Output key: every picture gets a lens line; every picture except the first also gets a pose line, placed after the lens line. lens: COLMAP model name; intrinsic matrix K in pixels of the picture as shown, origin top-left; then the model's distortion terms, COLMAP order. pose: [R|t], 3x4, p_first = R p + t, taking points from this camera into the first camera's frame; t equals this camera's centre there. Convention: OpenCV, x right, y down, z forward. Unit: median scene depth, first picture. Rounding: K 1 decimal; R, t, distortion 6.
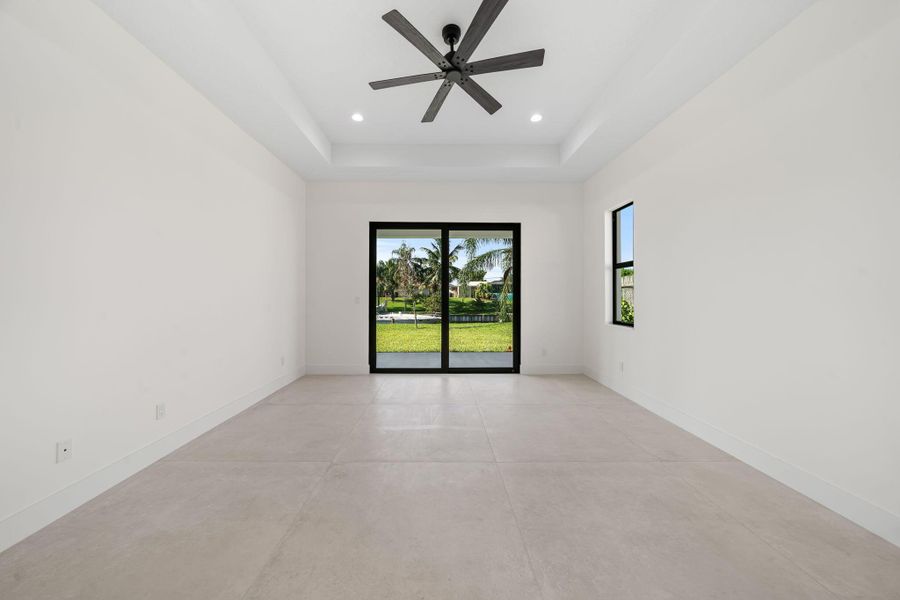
lens RADIAL K [[308.9, 0, 448.4], [0, 308.9, 295.6], [0, 0, 1]] dist [-0.000589, -0.000053]
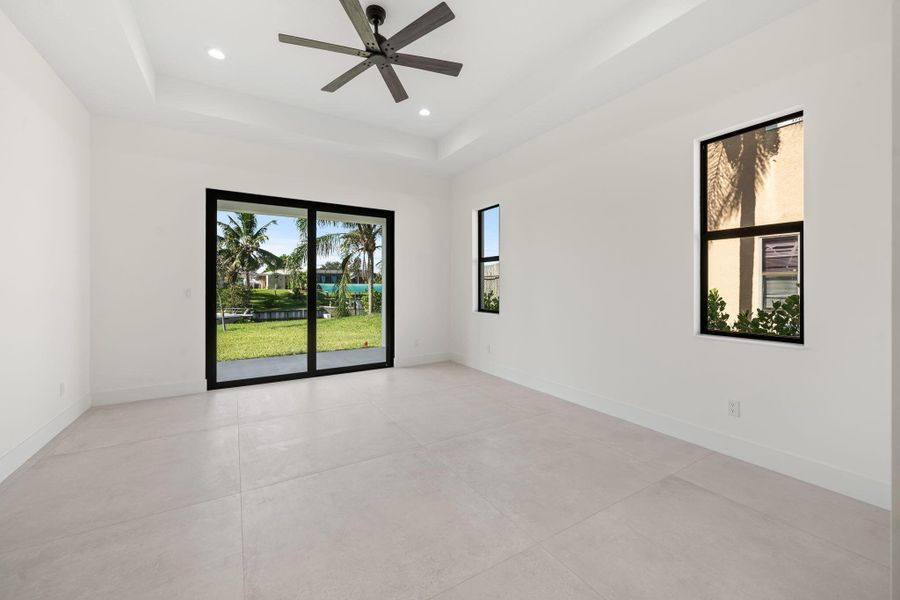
lens RADIAL K [[349.0, 0, 450.3], [0, 349.0, 289.4], [0, 0, 1]] dist [-0.000677, -0.000074]
pose [[0.861677, -0.006147, 0.507419, -0.175629], [0.001792, 0.999957, 0.009071, -0.000712], [-0.507453, -0.006907, 0.861652, -0.030398]]
